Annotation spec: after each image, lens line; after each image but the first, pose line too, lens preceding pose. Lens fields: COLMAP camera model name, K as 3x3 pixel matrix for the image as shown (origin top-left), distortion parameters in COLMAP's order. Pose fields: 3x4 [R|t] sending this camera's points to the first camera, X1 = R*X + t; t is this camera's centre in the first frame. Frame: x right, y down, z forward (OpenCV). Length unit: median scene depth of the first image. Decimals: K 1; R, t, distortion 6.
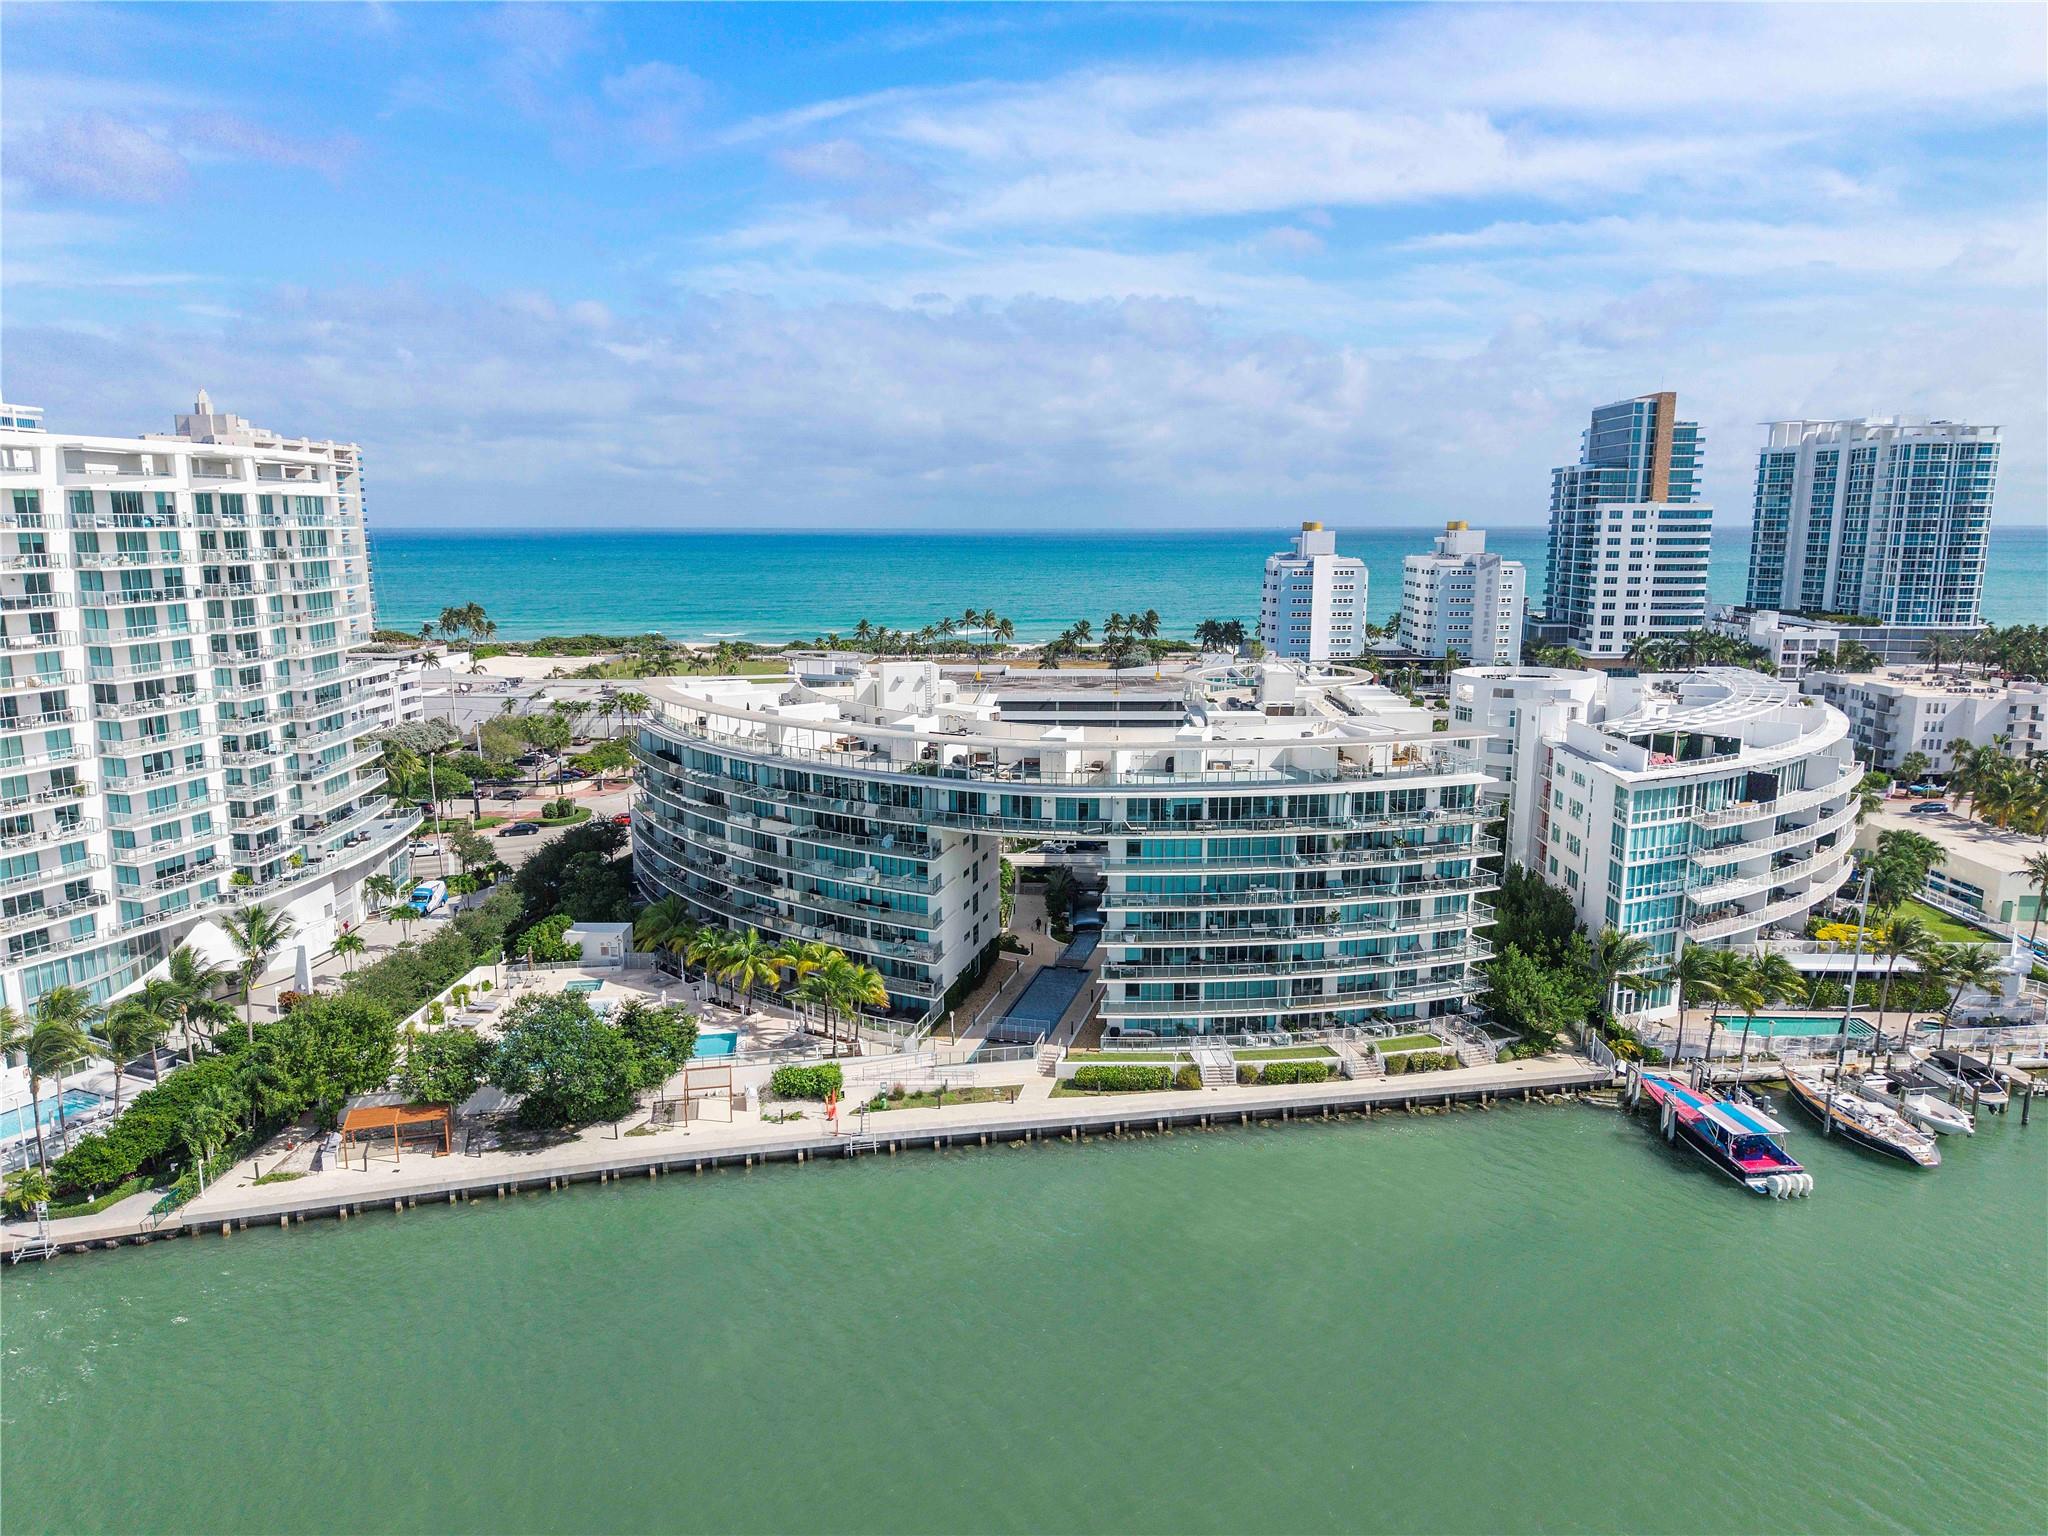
lens RADIAL K [[1385.8, 0, 1032.6], [0, 1385.8, 773.2], [0, 0, 1]] dist [0.017752, -0.025895]
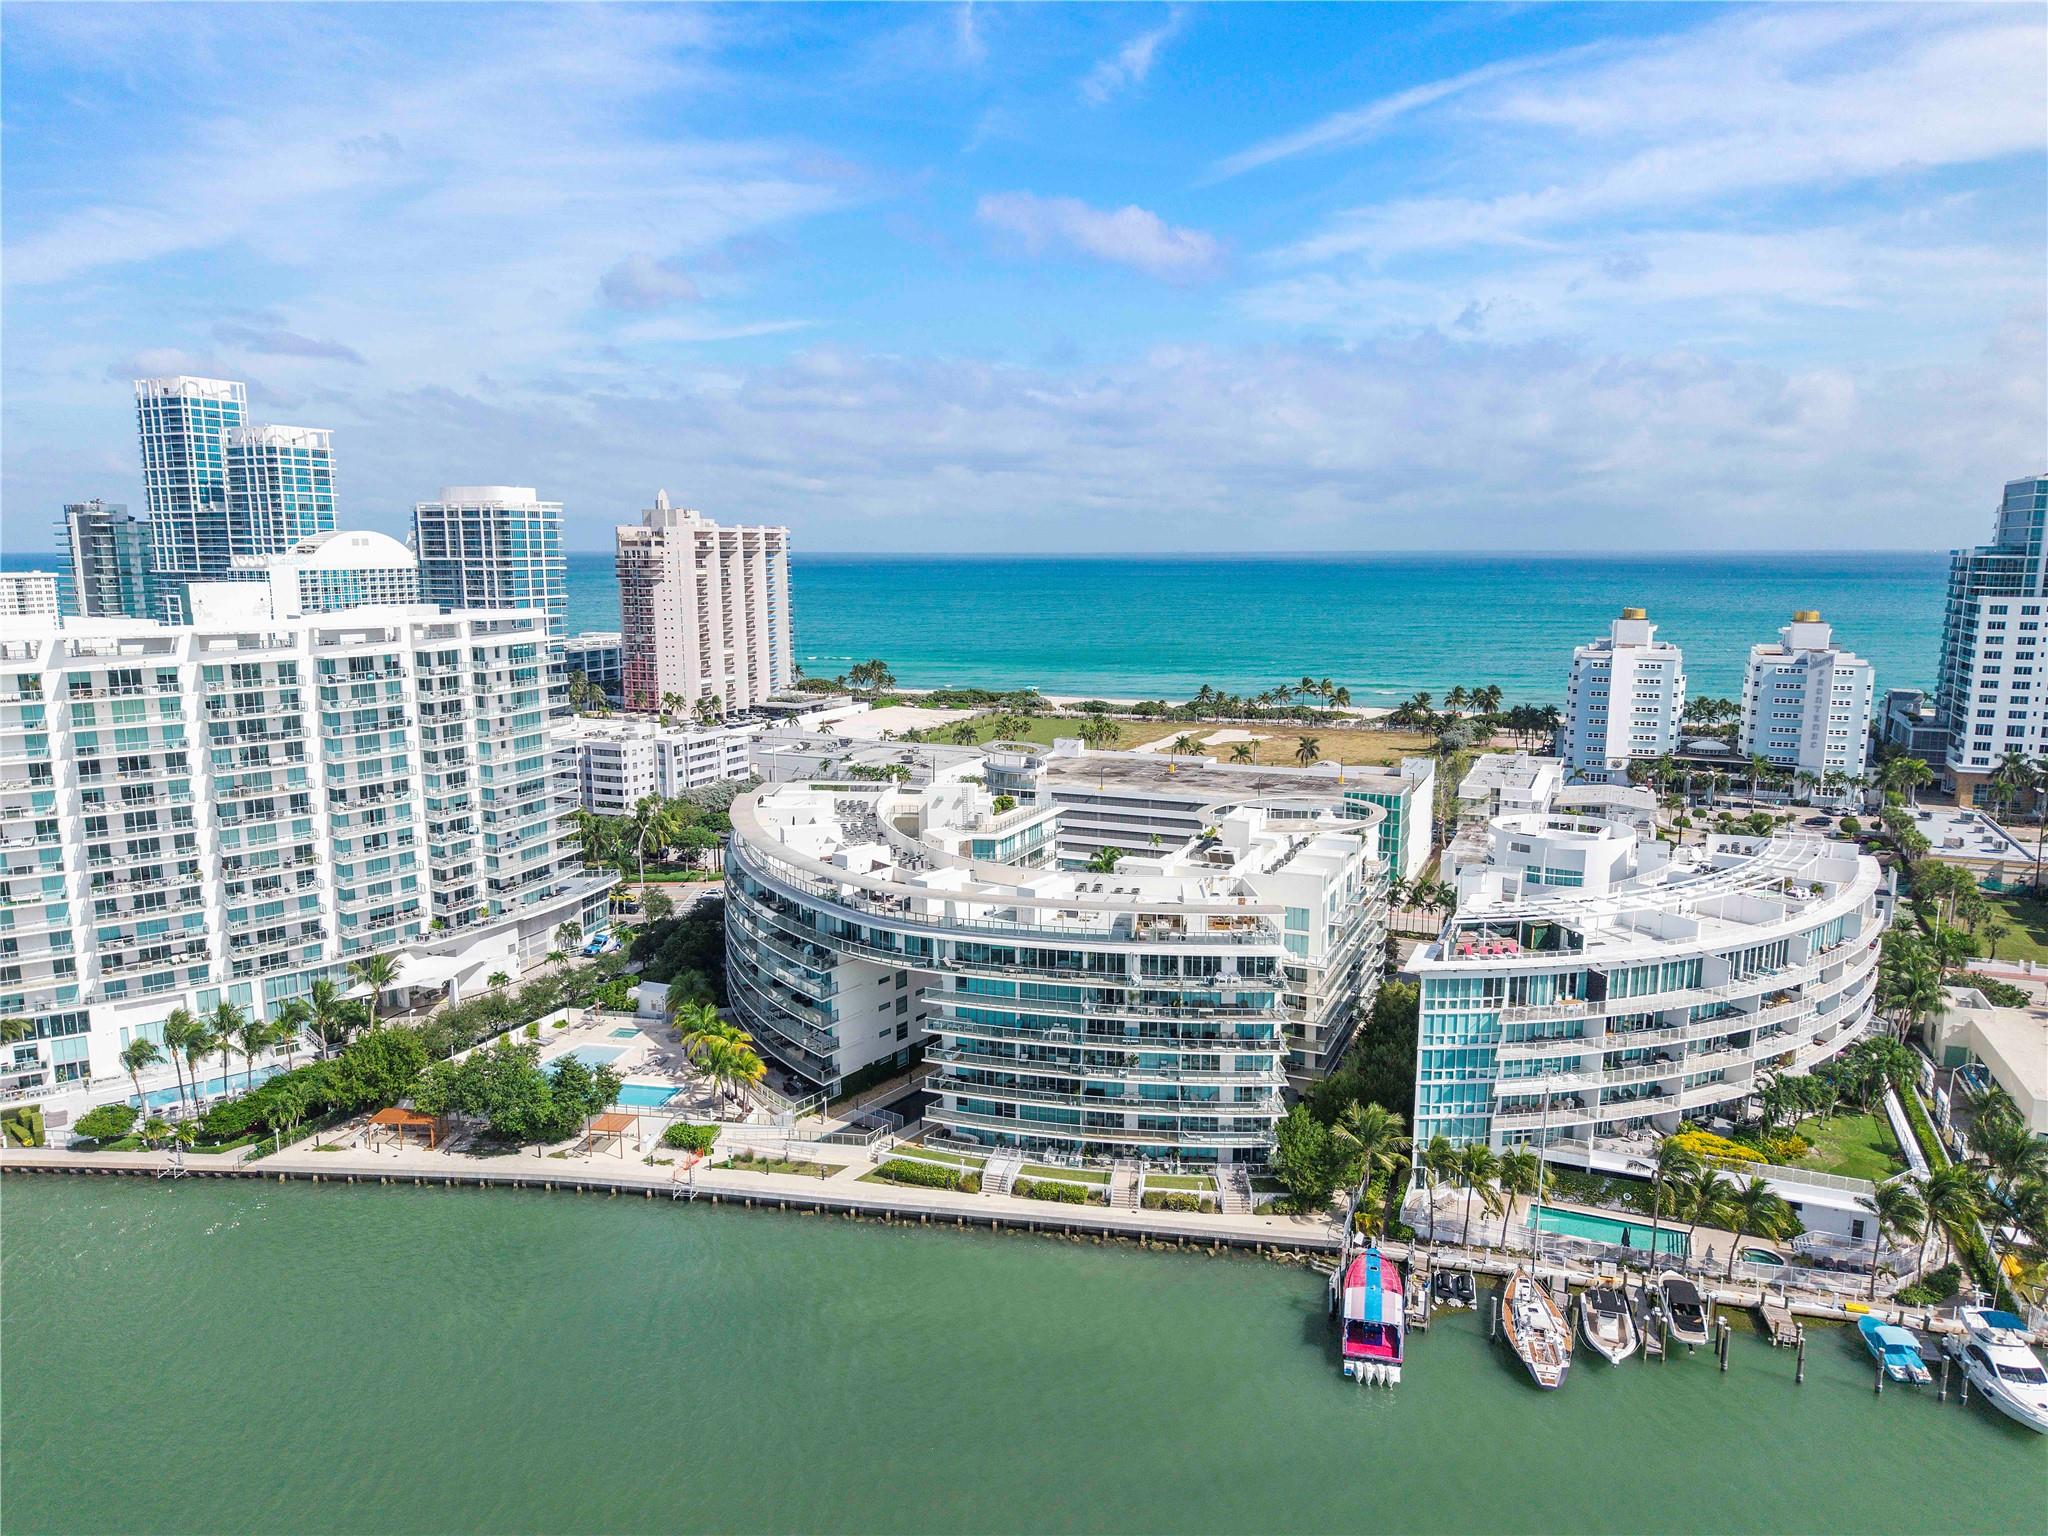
lens RADIAL K [[1382.5, 0, 1014.7], [0, 1382.5, 768.9], [0, 0, 1]] dist [0.000639, -0.000529]
pose [[0.930140, 0.057742, -0.362637, 0.501574], [-0.065770, 0.997786, -0.009820, -0.112246], [0.361268, 0.032984, 0.931879, -0.091804]]
